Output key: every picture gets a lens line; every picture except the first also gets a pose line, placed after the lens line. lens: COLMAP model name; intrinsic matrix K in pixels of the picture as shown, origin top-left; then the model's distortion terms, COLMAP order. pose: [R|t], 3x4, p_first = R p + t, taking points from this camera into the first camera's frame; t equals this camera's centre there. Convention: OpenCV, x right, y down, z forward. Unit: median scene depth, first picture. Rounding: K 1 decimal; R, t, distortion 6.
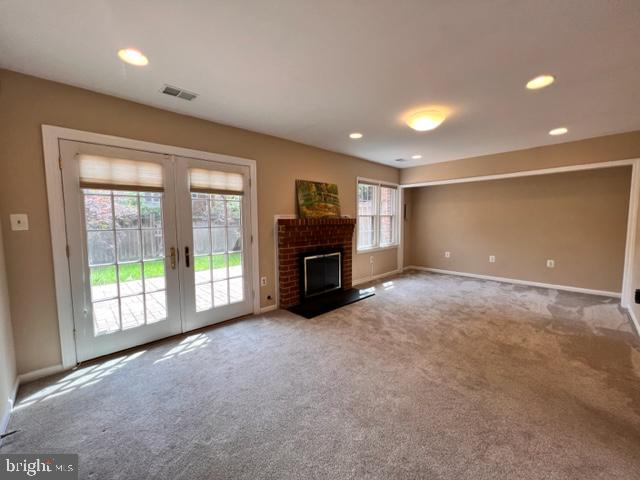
lens RADIAL K [[256.8, 0, 319.3], [0, 256.8, 240.0], [0, 0, 1]] dist [-0.005439, 0.002564]
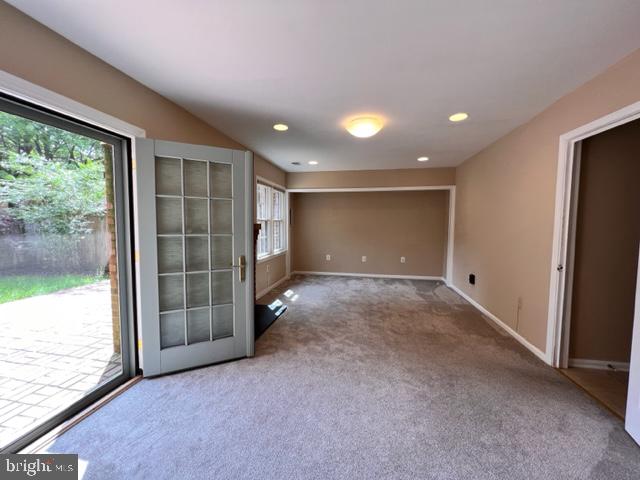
lens RADIAL K [[256.8, 0, 319.1], [0, 256.8, 239.5], [0, 0, 1]] dist [-0.005439, 0.002564]
pose [[0.816775, -0.024396, 0.576440, -0.230313], [0.034263, 0.999393, -0.006252, -0.020423], [-0.575938, 0.024857, 0.817116, 0.214897]]
